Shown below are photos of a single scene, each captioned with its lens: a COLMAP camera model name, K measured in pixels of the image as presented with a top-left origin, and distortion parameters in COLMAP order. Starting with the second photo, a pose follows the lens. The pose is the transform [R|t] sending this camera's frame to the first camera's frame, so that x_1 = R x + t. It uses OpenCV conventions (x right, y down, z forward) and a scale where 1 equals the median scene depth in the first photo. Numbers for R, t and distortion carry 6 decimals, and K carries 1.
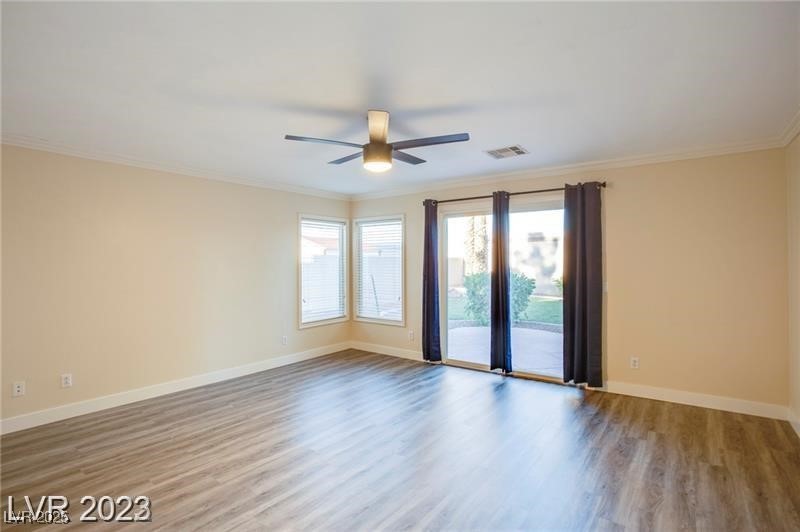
lens RADIAL K [[389.9, 0, 401.7], [0, 389.9, 268.0], [0, 0, 1]] dist [-0.048122, 0.014444]
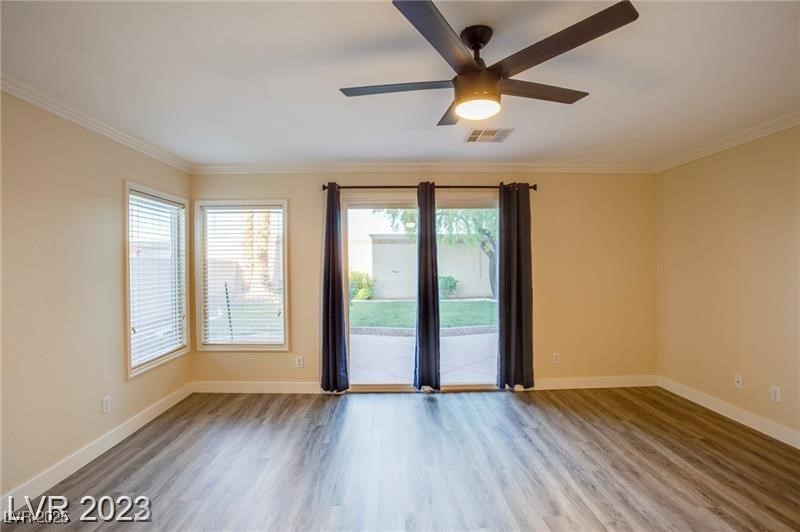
lens RADIAL K [[389.9, 0, 395.6], [0, 389.9, 262.5], [0, 0, 1]] dist [-0.048122, 0.014444]
pose [[0.798814, 0.000836, 0.601577, -0.303720], [0.012780, 0.999750, -0.018358, -0.001667], [-0.601442, 0.022353, 0.798604, 0.317449]]
